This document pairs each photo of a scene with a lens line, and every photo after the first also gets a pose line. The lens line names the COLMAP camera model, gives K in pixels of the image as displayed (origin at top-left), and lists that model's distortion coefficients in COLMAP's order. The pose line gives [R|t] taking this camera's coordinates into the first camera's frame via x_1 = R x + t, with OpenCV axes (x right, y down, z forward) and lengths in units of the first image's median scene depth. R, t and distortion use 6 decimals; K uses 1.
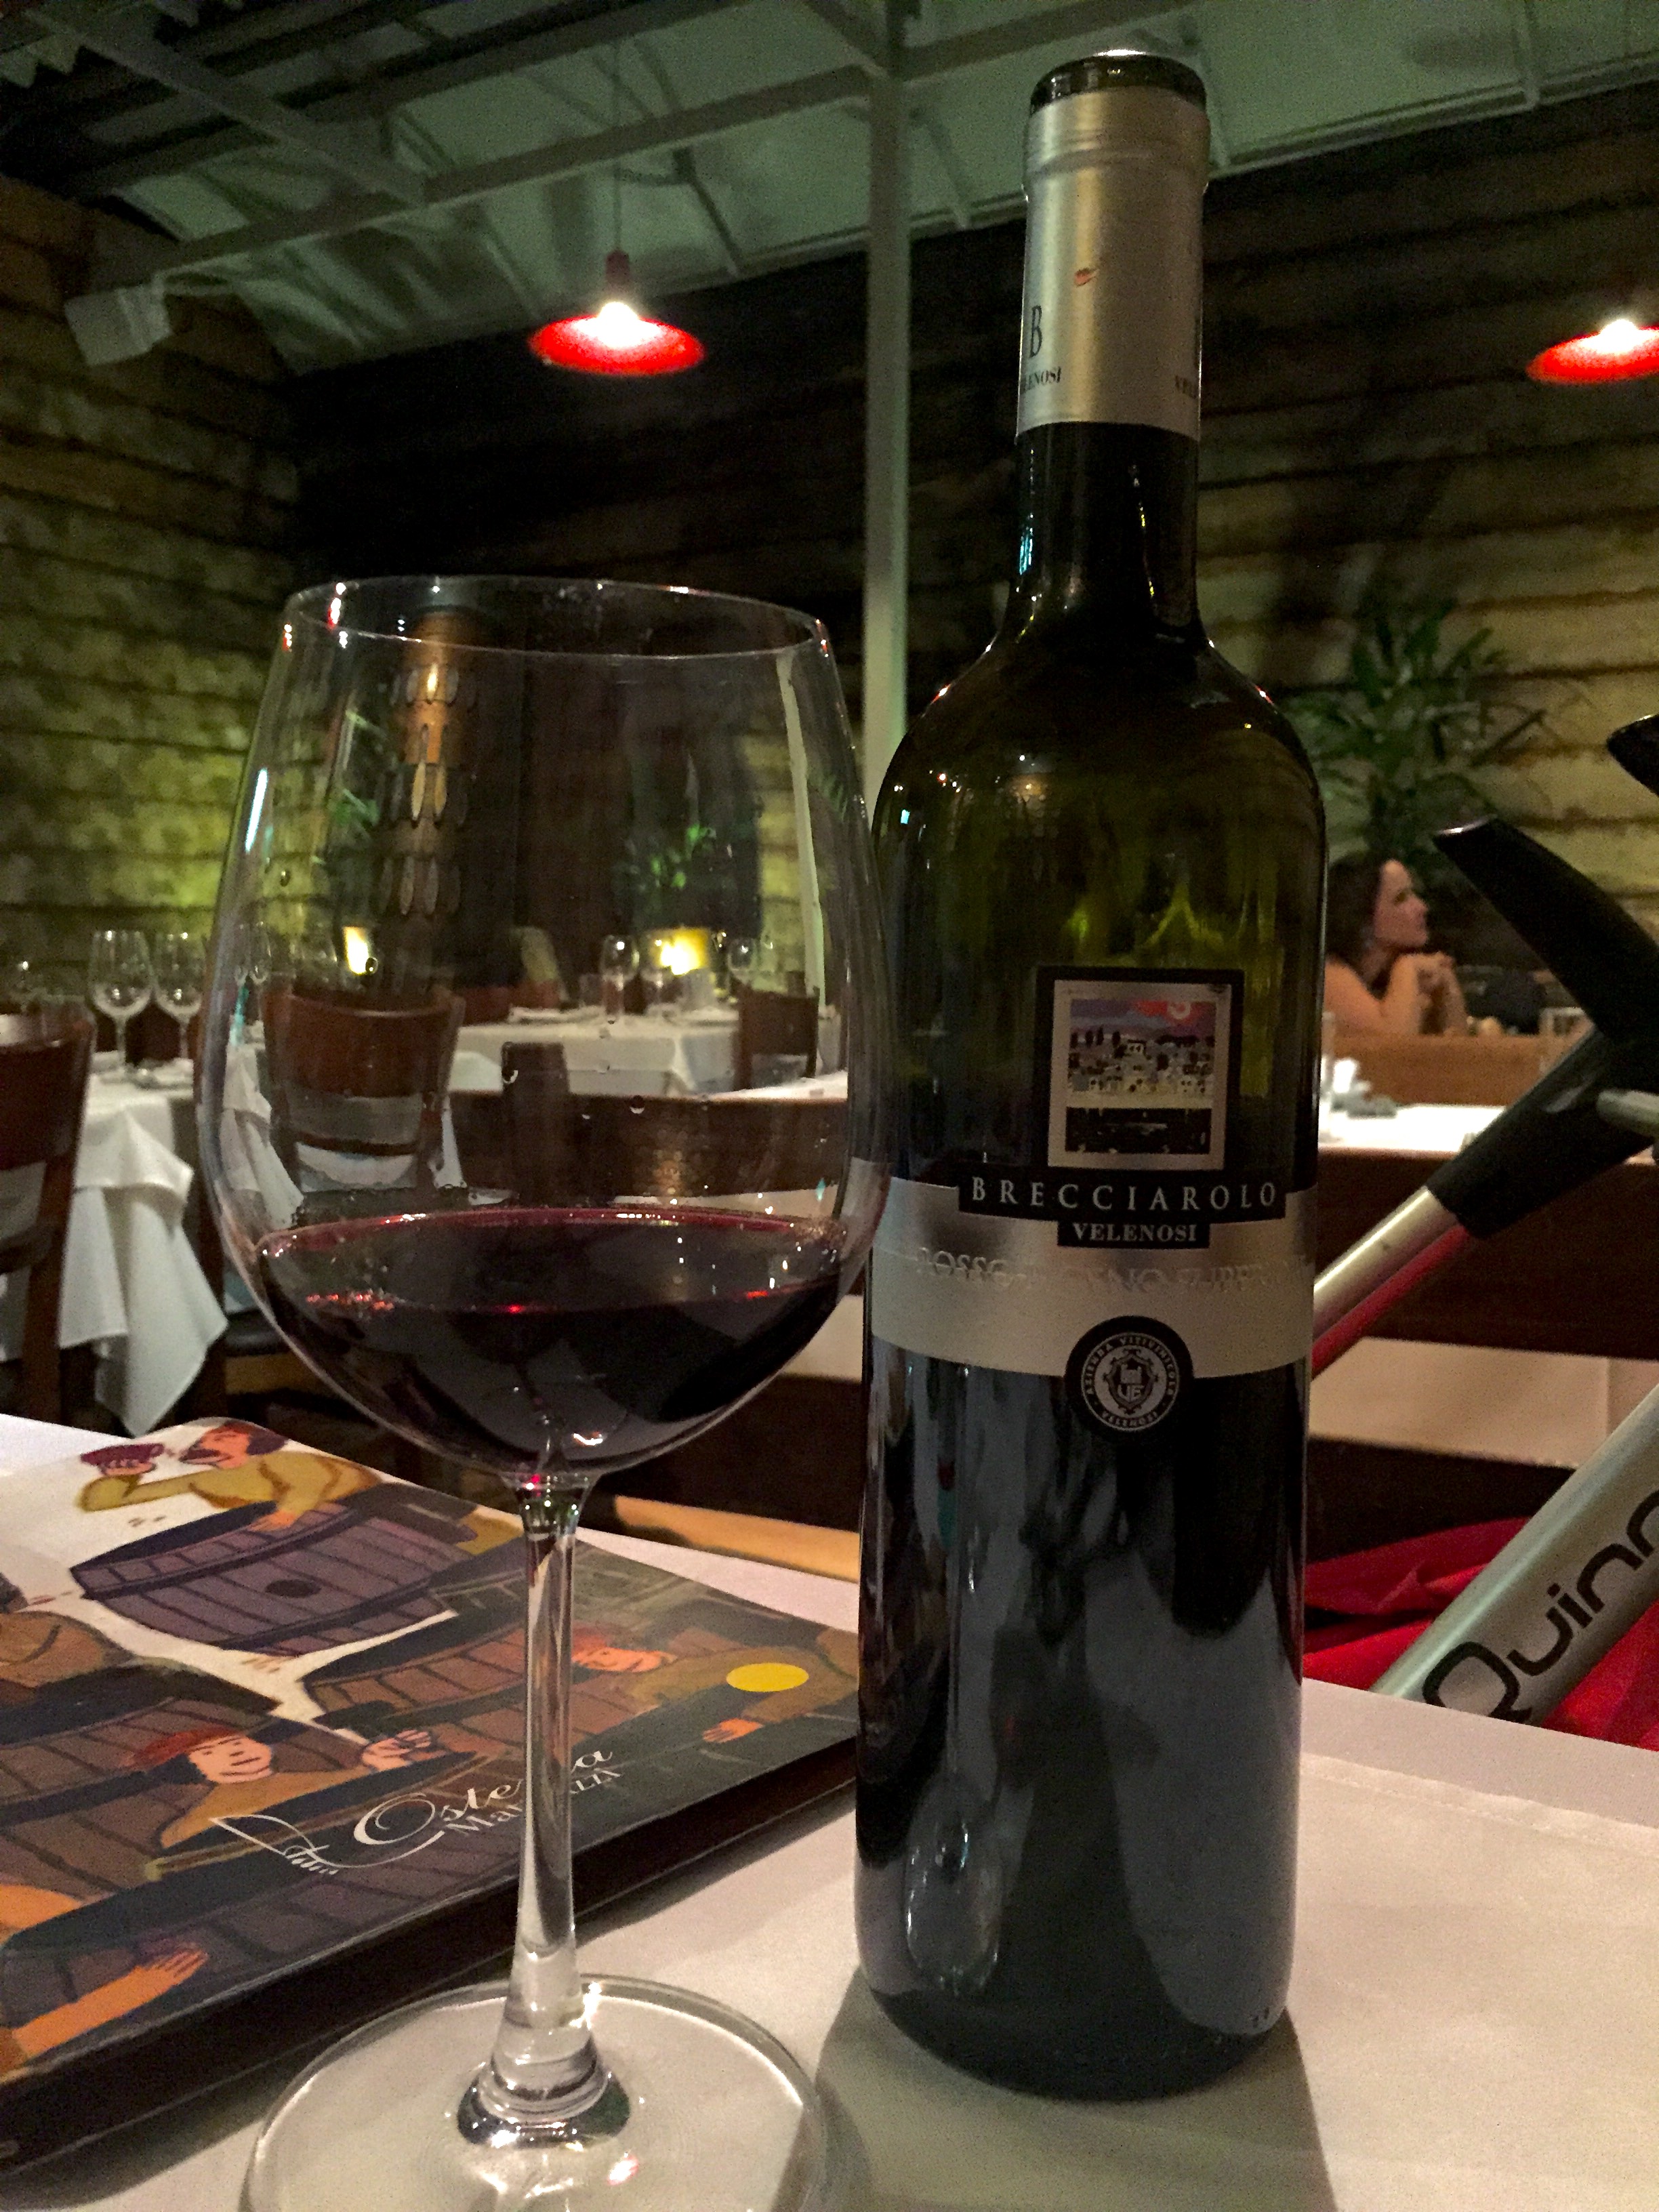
lens RADIAL K [[1862.9, 0, 819.4], [0, 1862.9, 1114.7], [0, 0, 1]] dist [0.088840, -0.116623]
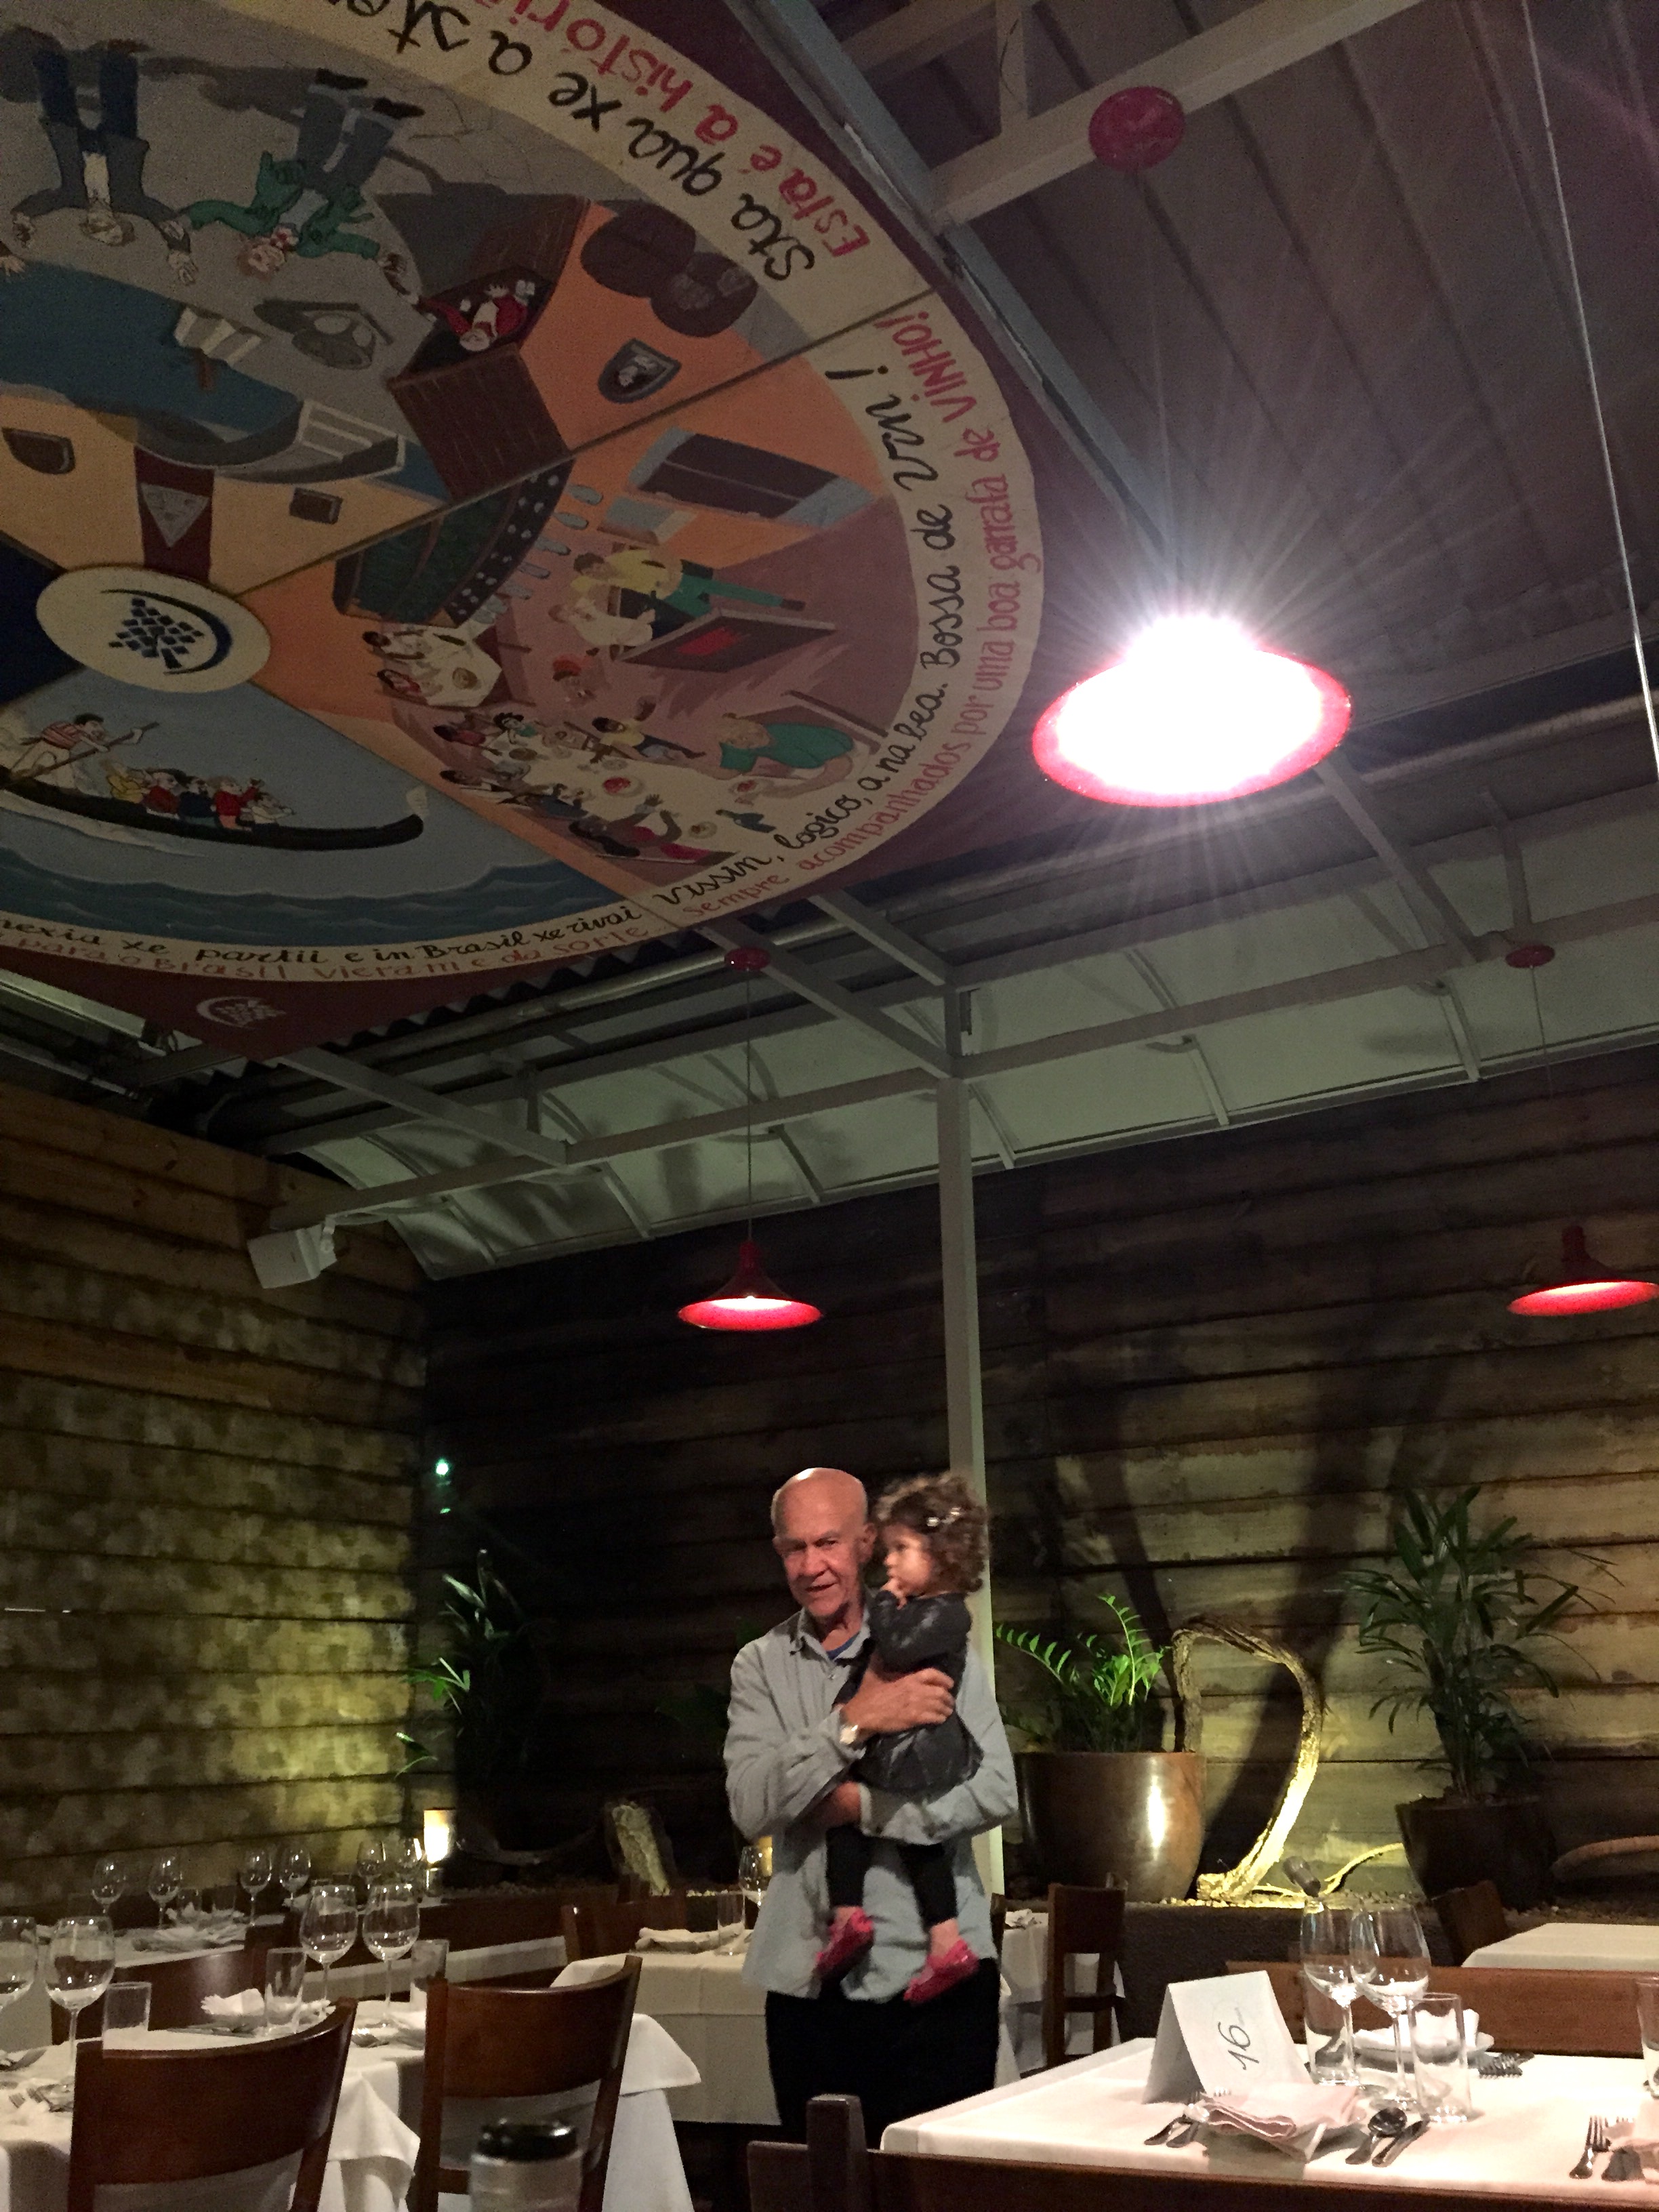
lens RADIAL K [[1862.9, 0, 819.4], [0, 1862.9, 1114.7], [0, 0, 1]] dist [0.088840, -0.116623]
pose [[0.999699, -0.023560, -0.006848, -0.033359], [0.018941, 0.918493, -0.394984, -0.032007], [0.015596, 0.394736, 0.918662, -0.099002]]
